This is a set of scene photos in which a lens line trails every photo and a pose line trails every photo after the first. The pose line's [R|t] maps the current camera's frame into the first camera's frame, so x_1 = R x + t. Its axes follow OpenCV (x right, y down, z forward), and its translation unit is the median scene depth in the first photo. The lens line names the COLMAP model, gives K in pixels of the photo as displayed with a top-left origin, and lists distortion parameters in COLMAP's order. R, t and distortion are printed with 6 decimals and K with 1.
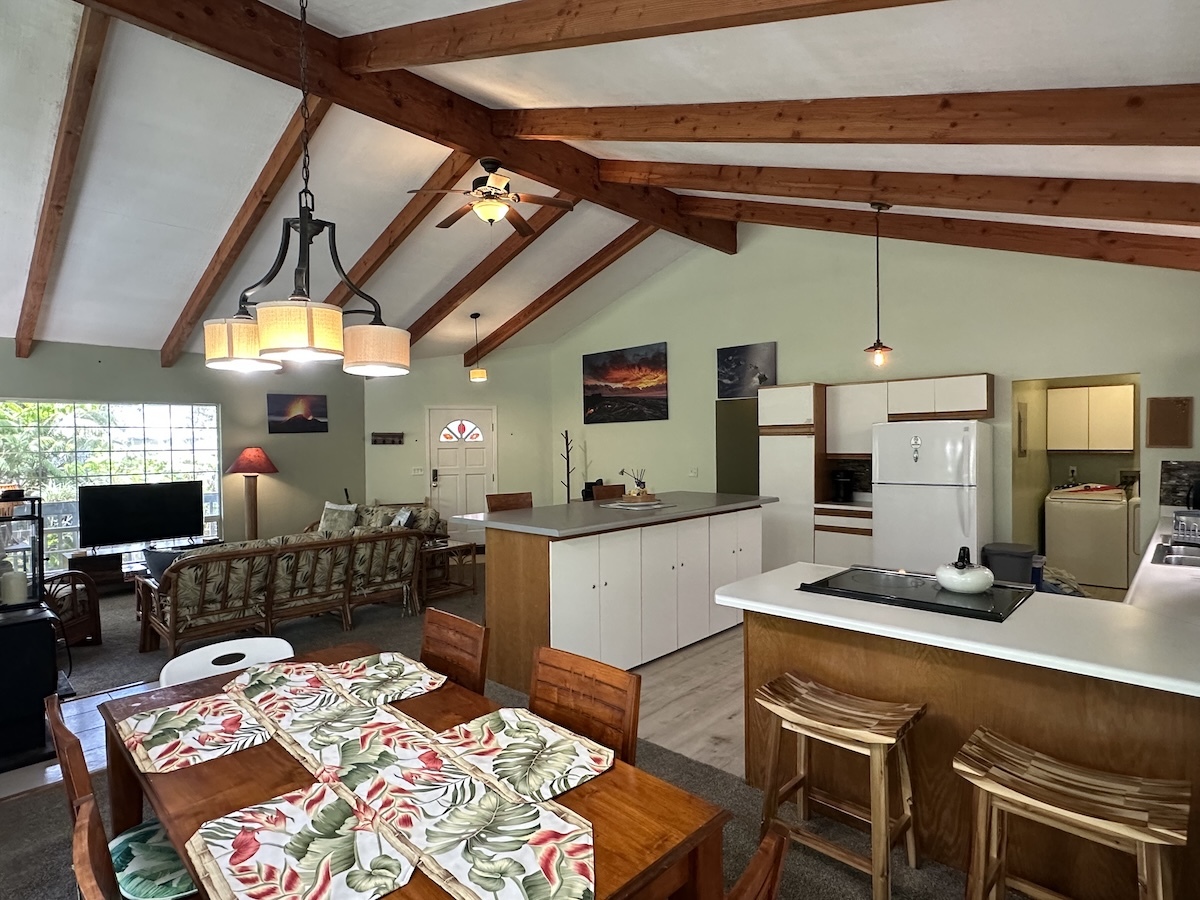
lens RADIAL K [[639.4, 0, 600.9], [0, 639.4, 450.4], [0, 0, 1]] dist [0.001419, 0.000368]
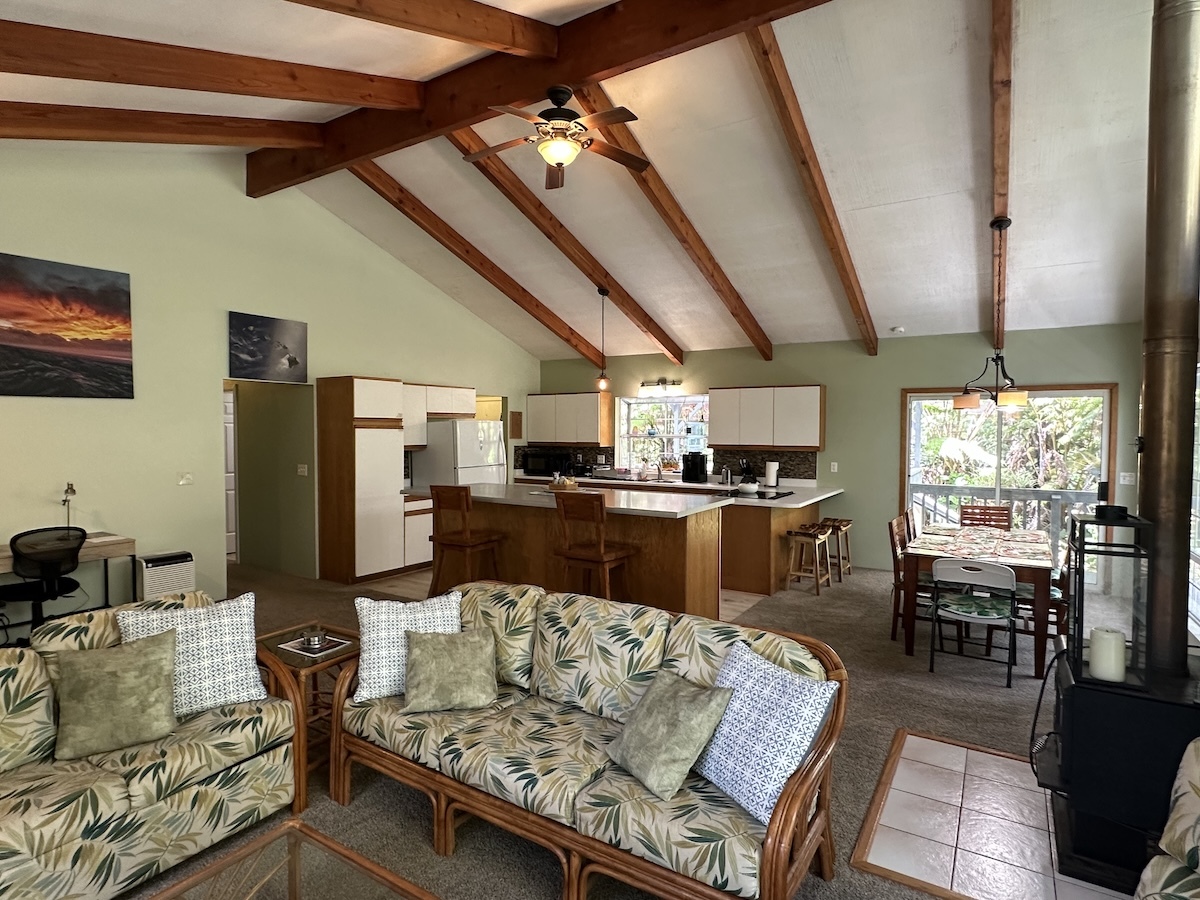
lens RADIAL K [[639.4, 0, 598.9], [0, 639.4, 450.6], [0, 0, 1]] dist [0.001419, 0.000368]
pose [[-0.191707, -0.023838, 0.981163, -0.602942], [0.009482, 0.999613, 0.026139, -0.009650], [-0.981406, 0.014314, -0.191407, 0.673587]]
